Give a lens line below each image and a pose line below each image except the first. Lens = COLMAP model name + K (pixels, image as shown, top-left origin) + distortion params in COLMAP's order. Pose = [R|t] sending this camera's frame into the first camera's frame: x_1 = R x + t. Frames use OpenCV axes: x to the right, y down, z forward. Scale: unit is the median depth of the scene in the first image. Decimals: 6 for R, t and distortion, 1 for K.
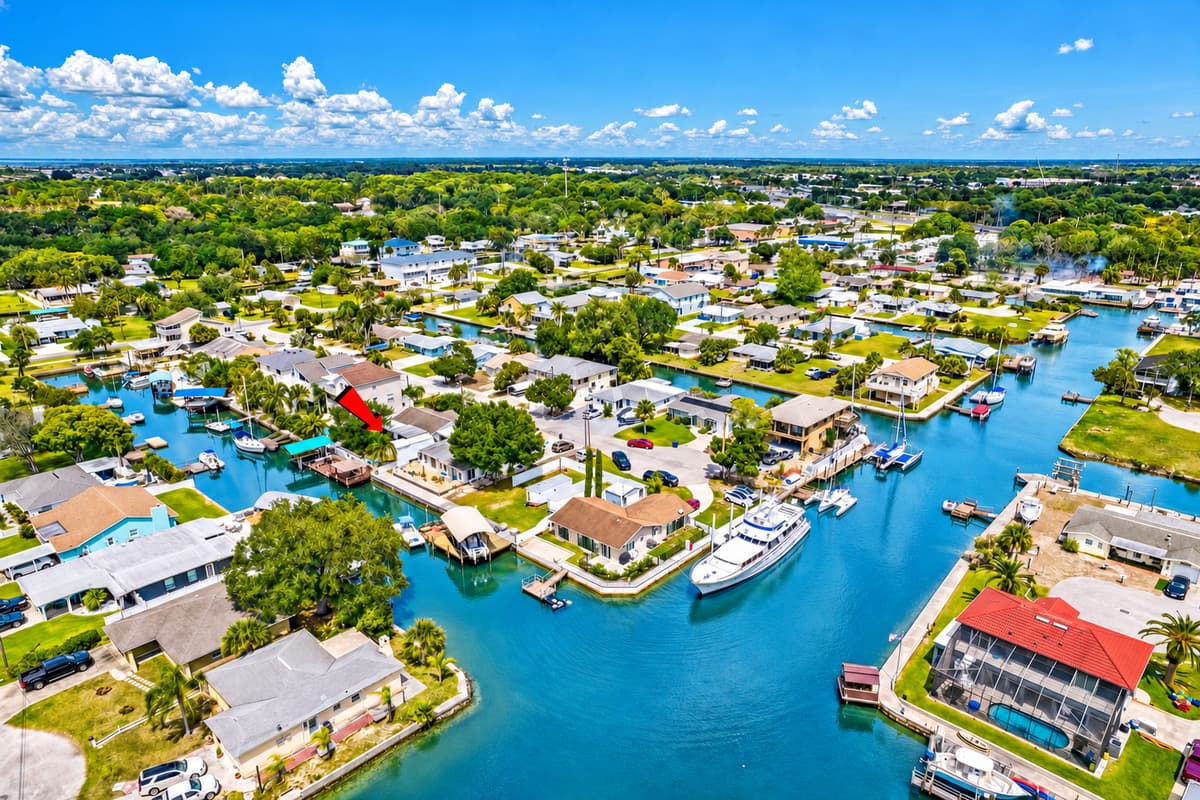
lens RADIAL K [[761.3, 0, 600.0], [0, 761.3, 400.0], [0, 0, 1]] dist [-0.055934, 0.068139]
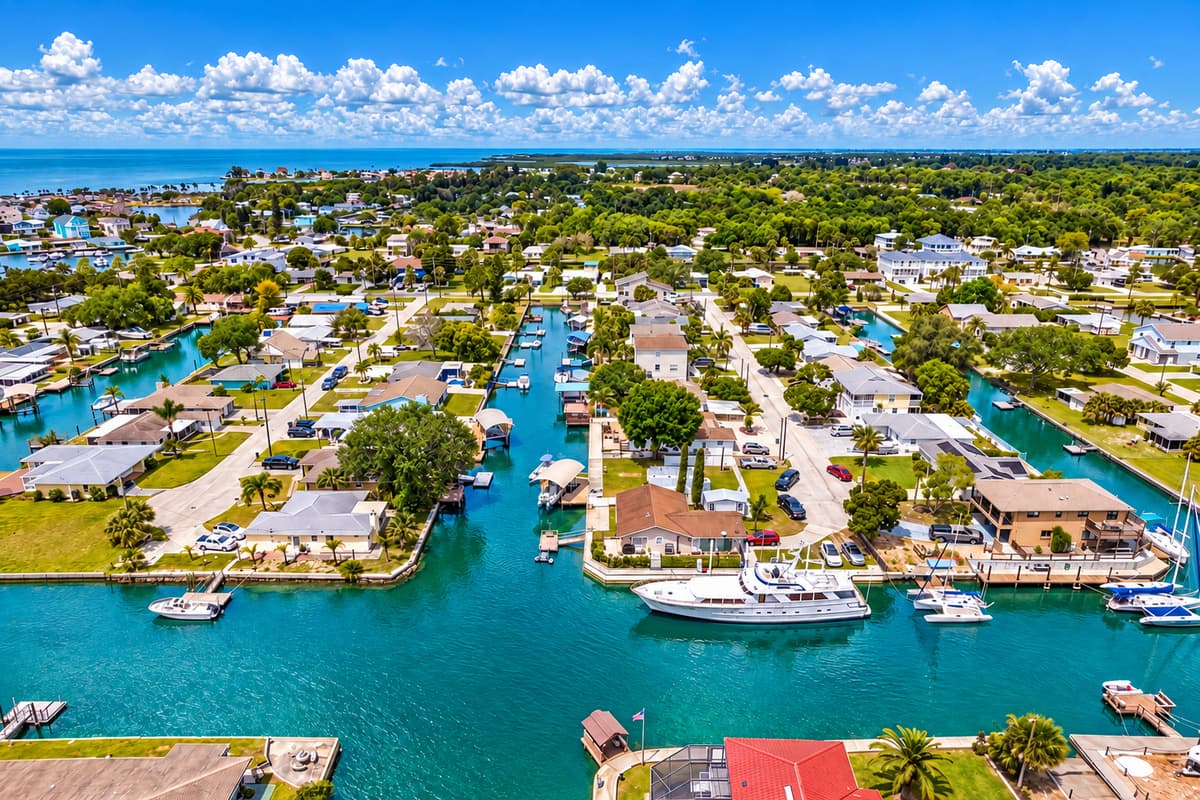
lens RADIAL K [[762.1, 0, 621.7], [0, 762.1, 396.9], [0, 0, 1]] dist [-0.025083, -0.000565]
pose [[0.673913, 0.230570, -0.701911, 0.511148], [-0.225288, 0.968940, 0.101984, -0.064681], [0.703624, 0.089404, 0.704926, 0.193151]]
